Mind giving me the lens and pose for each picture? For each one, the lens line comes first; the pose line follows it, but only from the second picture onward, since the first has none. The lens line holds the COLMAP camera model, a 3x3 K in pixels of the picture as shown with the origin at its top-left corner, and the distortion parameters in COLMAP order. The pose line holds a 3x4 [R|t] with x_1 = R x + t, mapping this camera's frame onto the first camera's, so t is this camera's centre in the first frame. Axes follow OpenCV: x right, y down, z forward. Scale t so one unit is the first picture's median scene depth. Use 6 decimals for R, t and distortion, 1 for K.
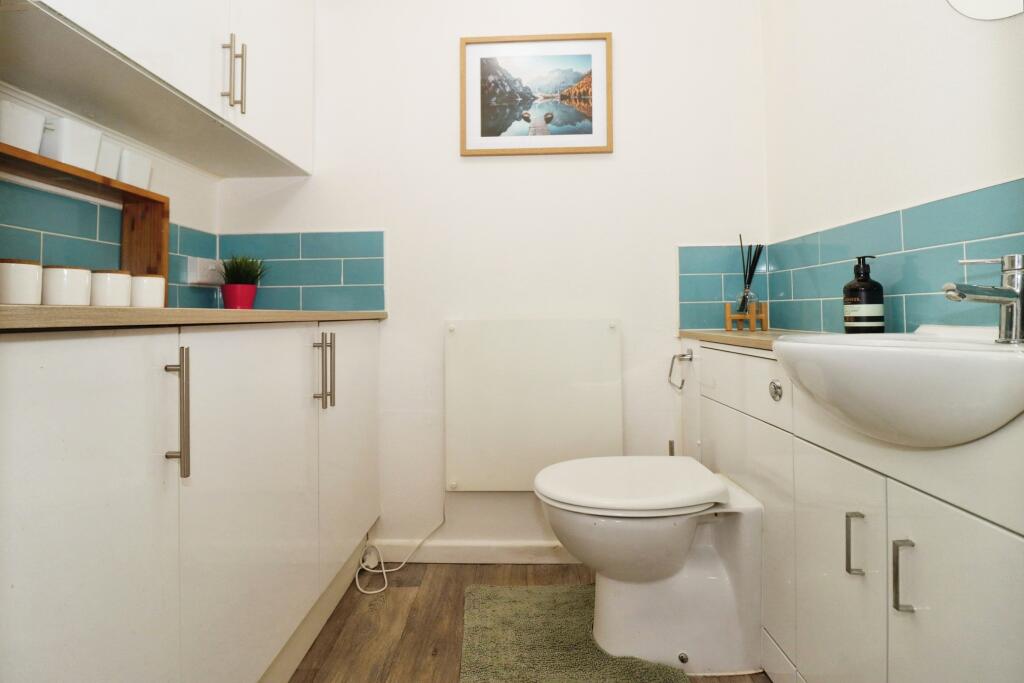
lens RADIAL K [[467.8, 0, 461.0], [0, 467.8, 314.7], [0, 0, 1]] dist [-0.006025, -0.004052]
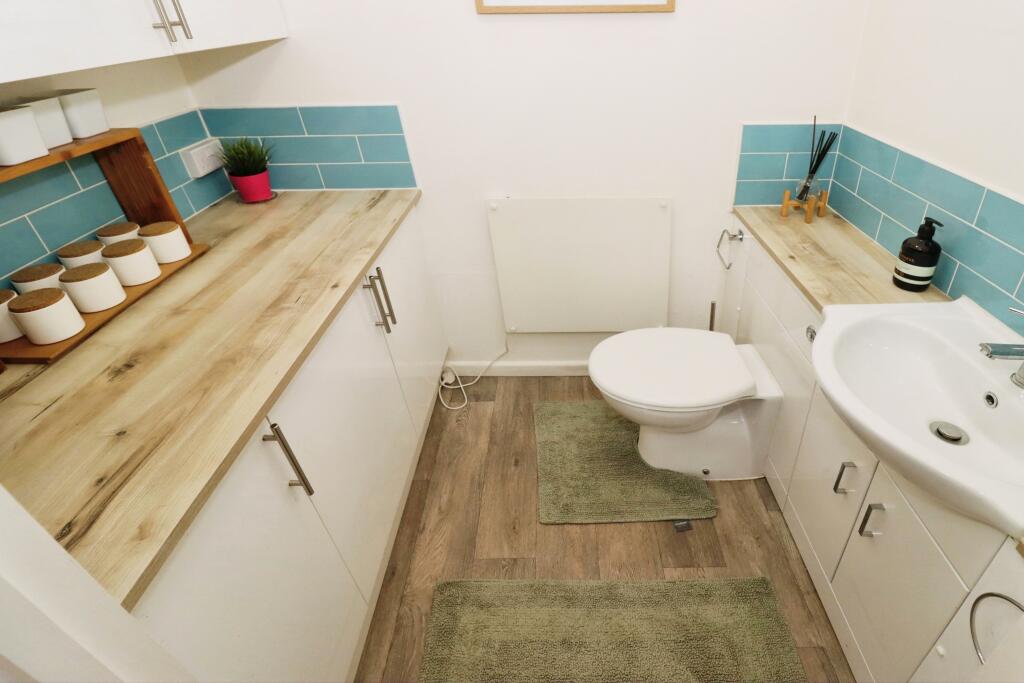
lens RADIAL K [[467.8, 0, 516.6], [0, 467.8, 346.5], [0, 0, 1]] dist [-0.006025, -0.004052]
pose [[0.991838, -0.126751, -0.013848, 0.003800], [0.115716, 0.849197, 0.515243, -0.217543], [-0.053548, -0.512640, 0.856932, 0.047070]]
